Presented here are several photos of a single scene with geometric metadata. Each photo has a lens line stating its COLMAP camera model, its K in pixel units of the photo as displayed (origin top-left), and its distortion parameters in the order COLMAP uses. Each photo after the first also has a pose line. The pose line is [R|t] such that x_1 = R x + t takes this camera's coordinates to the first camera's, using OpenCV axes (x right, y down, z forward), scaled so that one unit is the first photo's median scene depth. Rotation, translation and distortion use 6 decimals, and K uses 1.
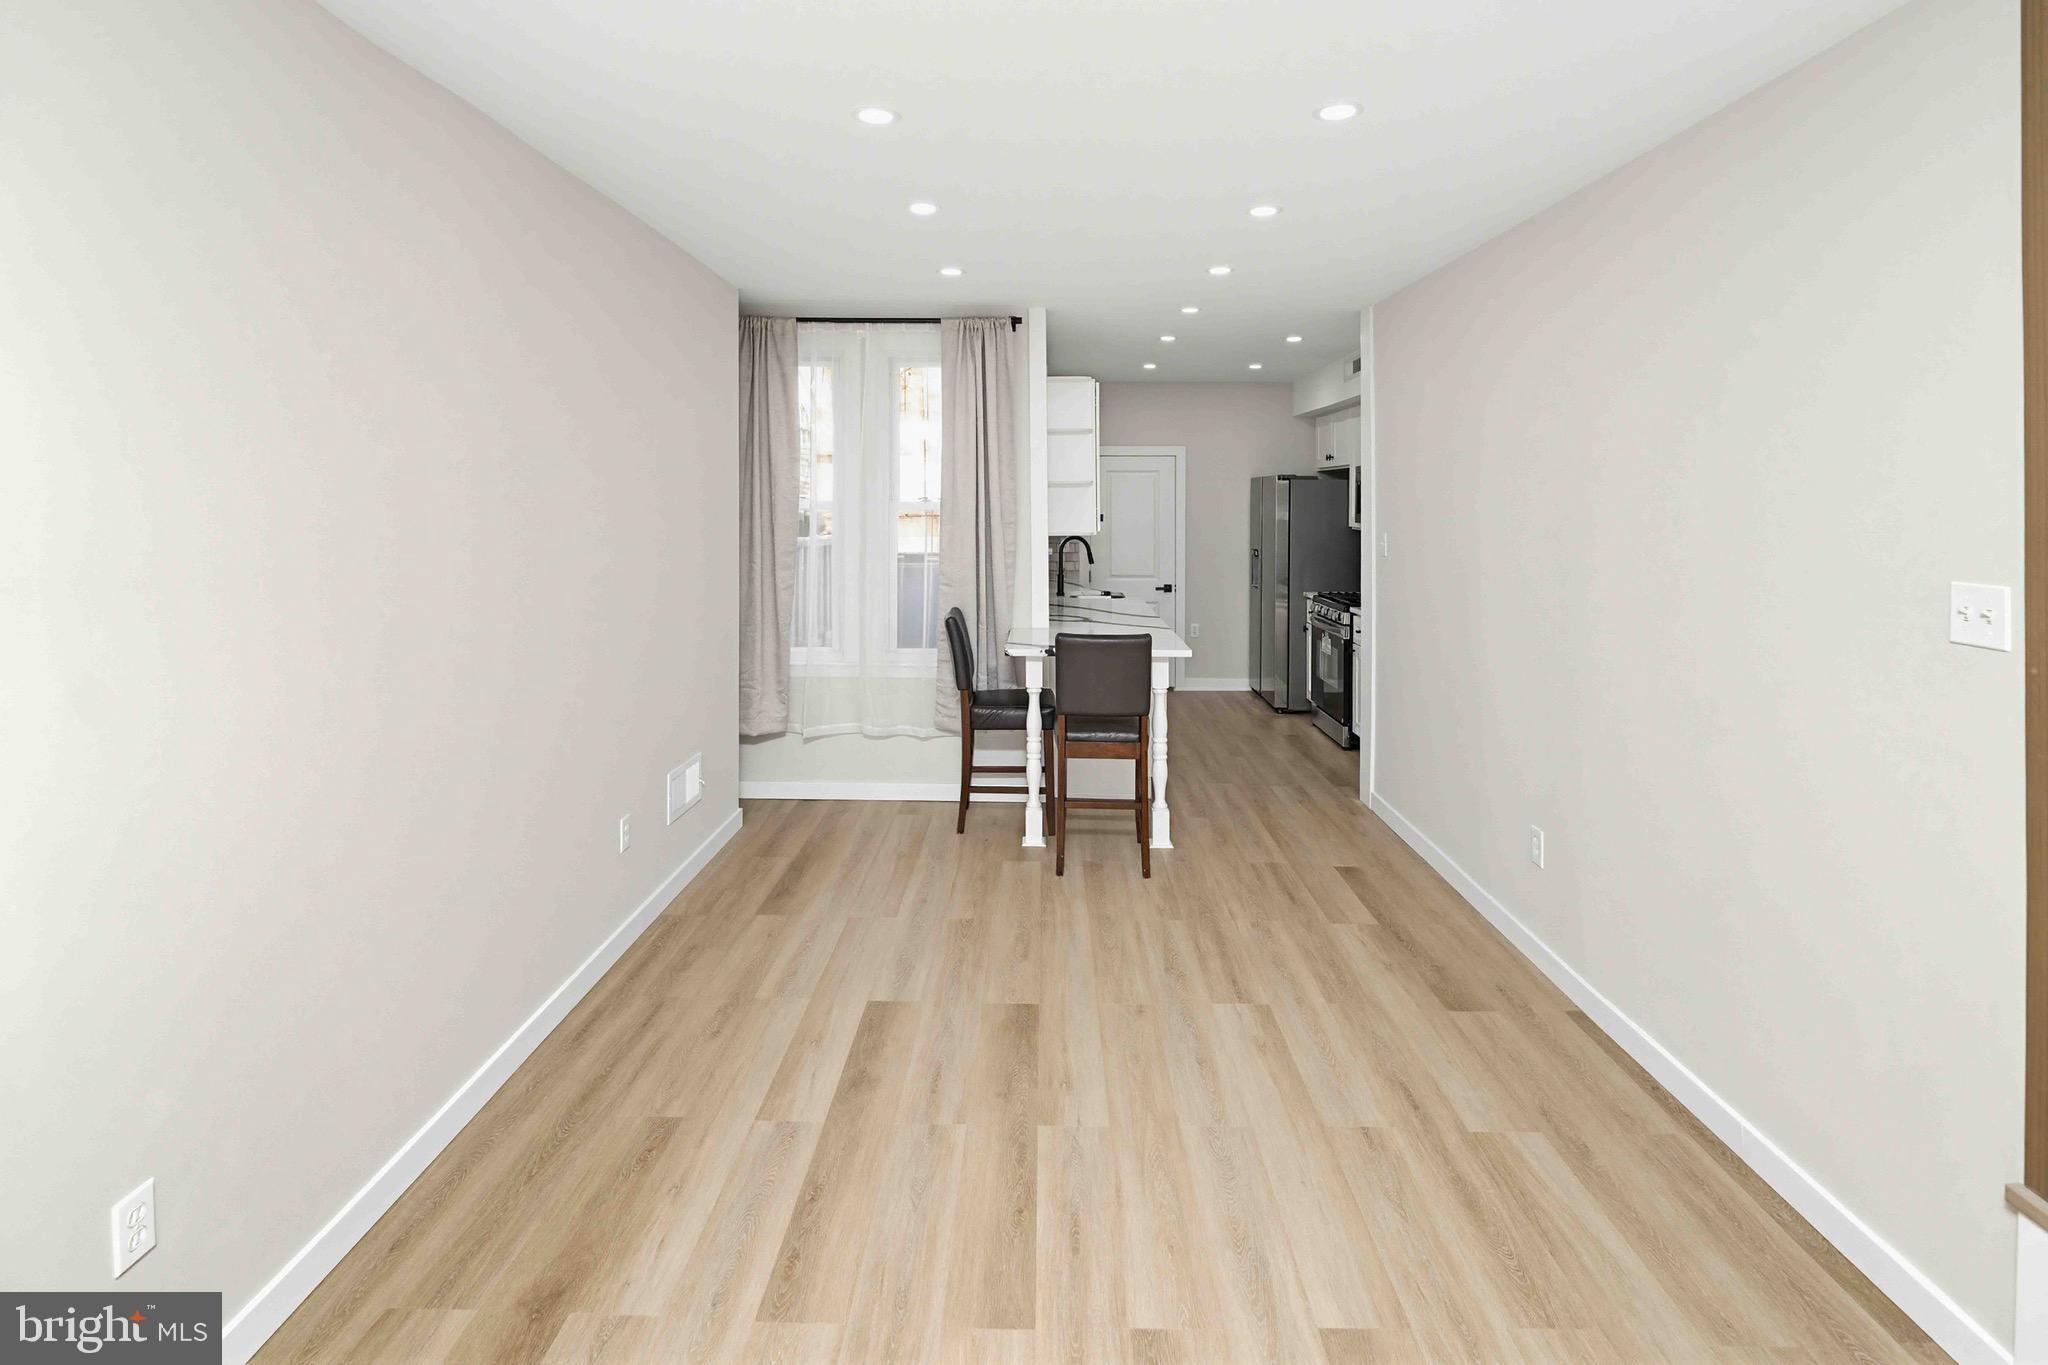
lens RADIAL K [[936.0, 0, 1024.0], [0, 936.0, 682.5], [0, 0, 1]] dist [0.000981, -0.001234]
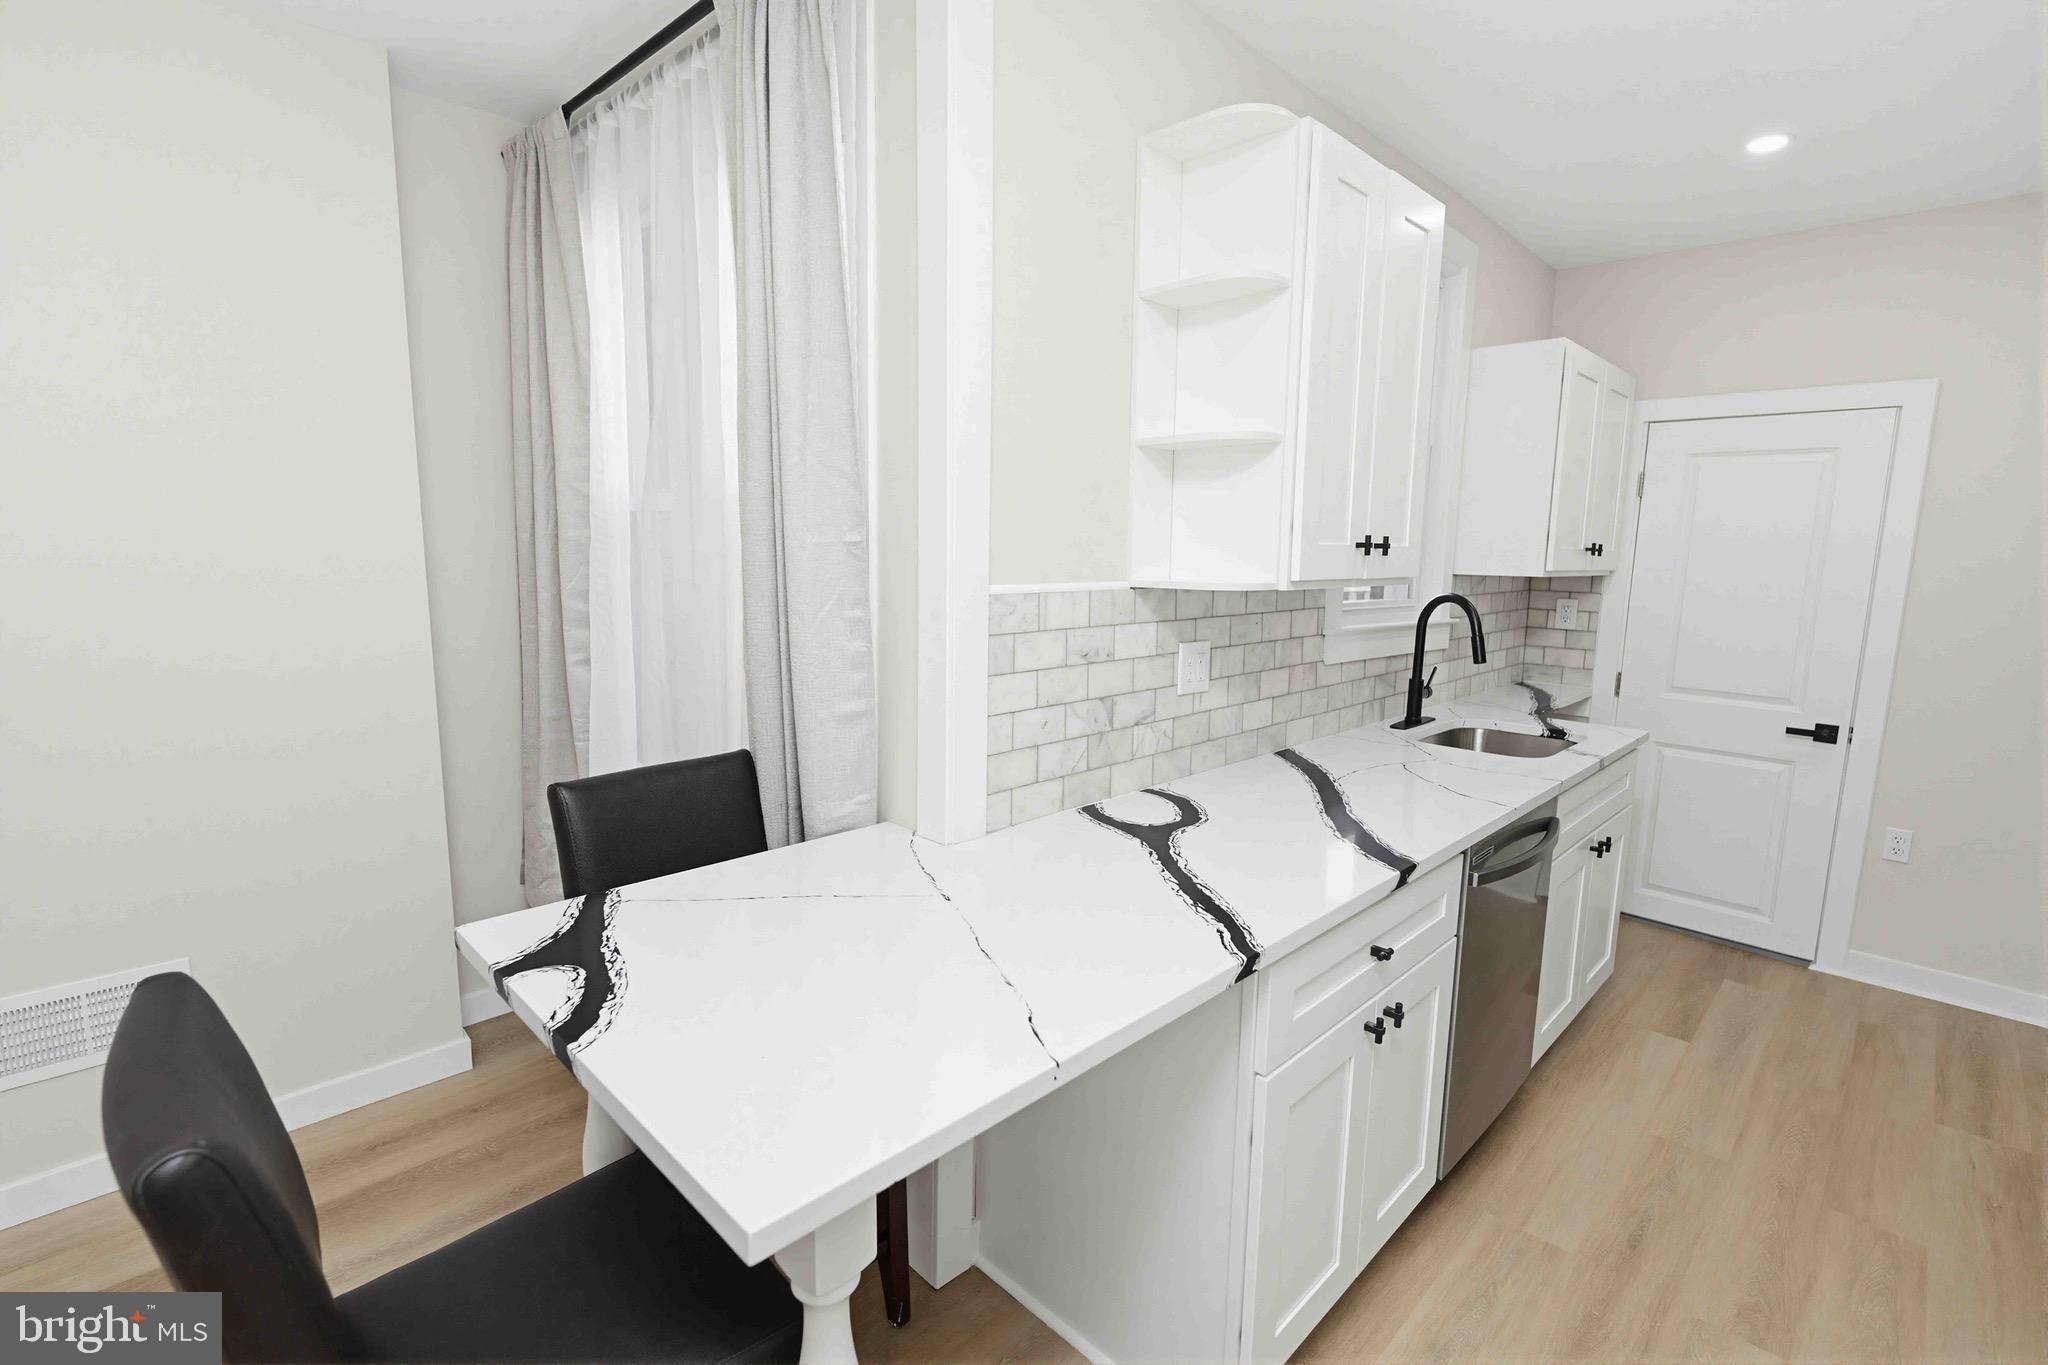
lens RADIAL K [[936.0, 0, 1024.0], [0, 936.0, 682.5], [0, 0, 1]] dist [0.000981, -0.001234]
pose [[0.728335, 0.114194, -0.675639, 0.203700], [-0.141175, 0.989869, 0.015119, -0.094561], [0.670521, 0.084372, 0.737078, 0.555565]]
